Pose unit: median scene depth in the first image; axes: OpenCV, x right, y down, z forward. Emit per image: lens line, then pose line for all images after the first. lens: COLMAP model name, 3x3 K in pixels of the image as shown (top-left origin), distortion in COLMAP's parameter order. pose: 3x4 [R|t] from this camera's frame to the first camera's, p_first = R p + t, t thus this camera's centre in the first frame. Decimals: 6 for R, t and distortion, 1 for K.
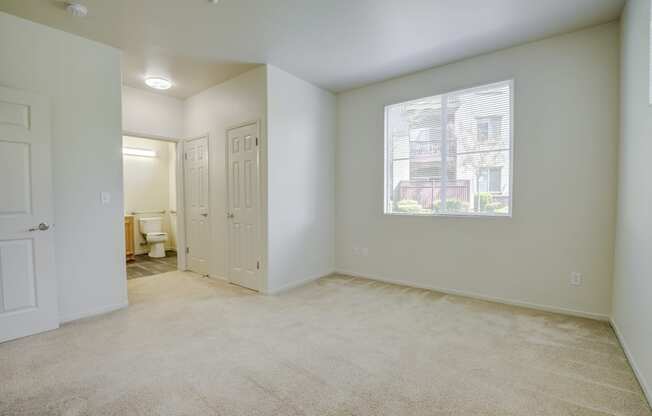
lens RADIAL K [[296.5, 0, 326.0], [0, 296.5, 208.0], [0, 0, 1]] dist [-0.001590, -0.000451]
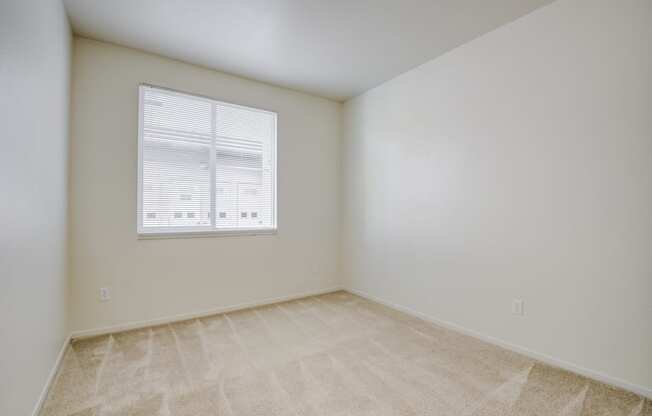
lens RADIAL K [[296.5, 0, 326.0], [0, 296.5, 208.0], [0, 0, 1]] dist [-0.001590, -0.000451]
pose [[0.312244, 0.000893, 0.950002, -0.445510], [0.026902, 0.999590, -0.009782, -0.026424], [-0.949621, 0.028612, 0.312092, 0.420044]]
